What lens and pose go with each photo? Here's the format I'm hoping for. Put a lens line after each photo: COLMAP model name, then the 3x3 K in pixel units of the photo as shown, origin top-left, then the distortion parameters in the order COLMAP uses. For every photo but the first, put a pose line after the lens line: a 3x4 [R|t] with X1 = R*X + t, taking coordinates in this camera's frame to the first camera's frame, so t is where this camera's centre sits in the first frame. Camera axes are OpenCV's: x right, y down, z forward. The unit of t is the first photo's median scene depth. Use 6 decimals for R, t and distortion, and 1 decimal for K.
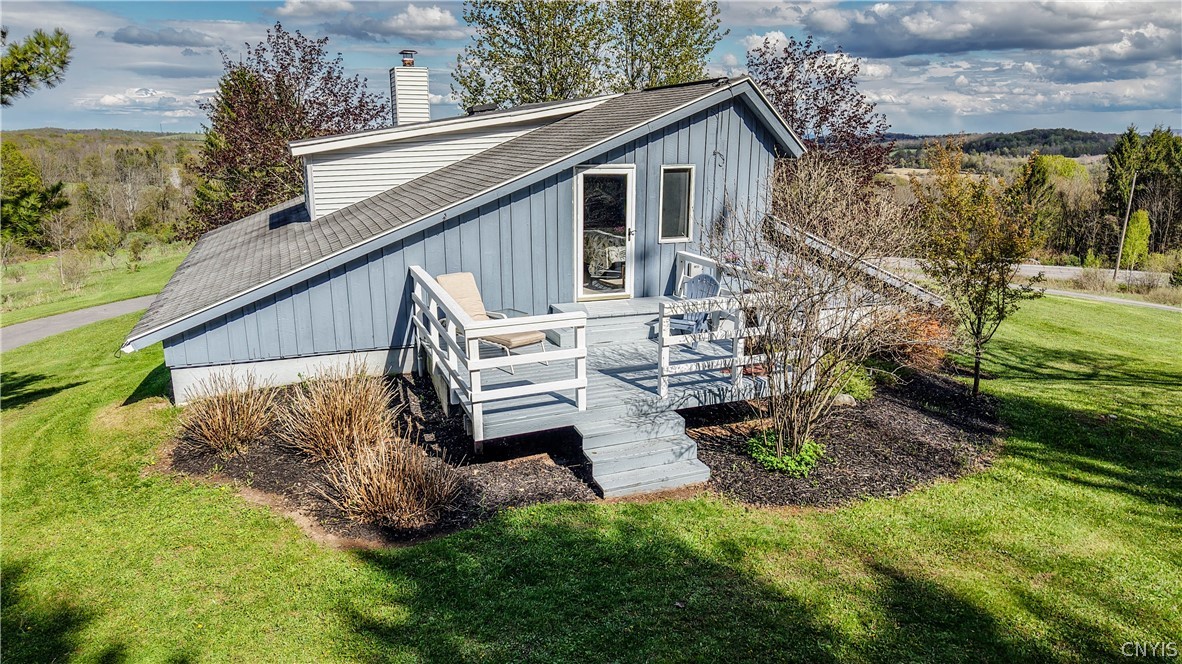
lens RADIAL K [[798.5, 0, 591.0], [0, 798.5, 332.0], [0, 0, 1]] dist [0.012610, -0.005185]
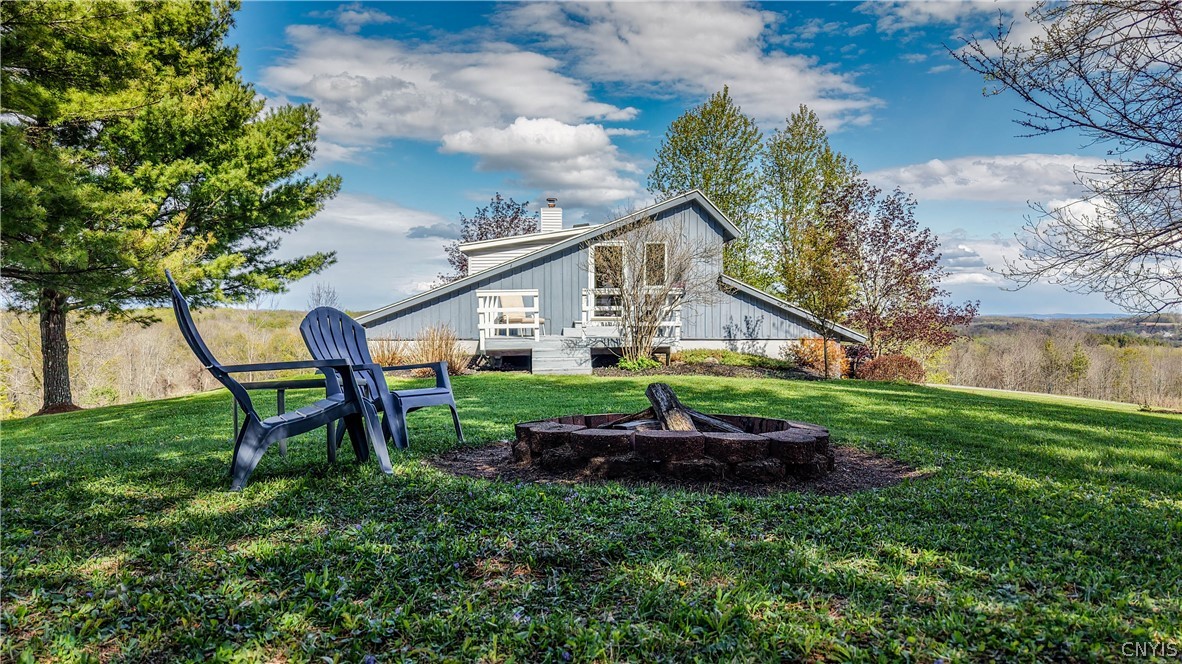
lens RADIAL K [[798.5, 0, 591.0], [0, 798.5, 332.0], [0, 0, 1]] dist [0.012610, -0.005185]
pose [[0.942443, 0.004410, -0.334337, 0.558301], [-0.079713, 0.974046, -0.211850, 0.347428], [0.324726, 0.226308, 0.918334, -0.540083]]
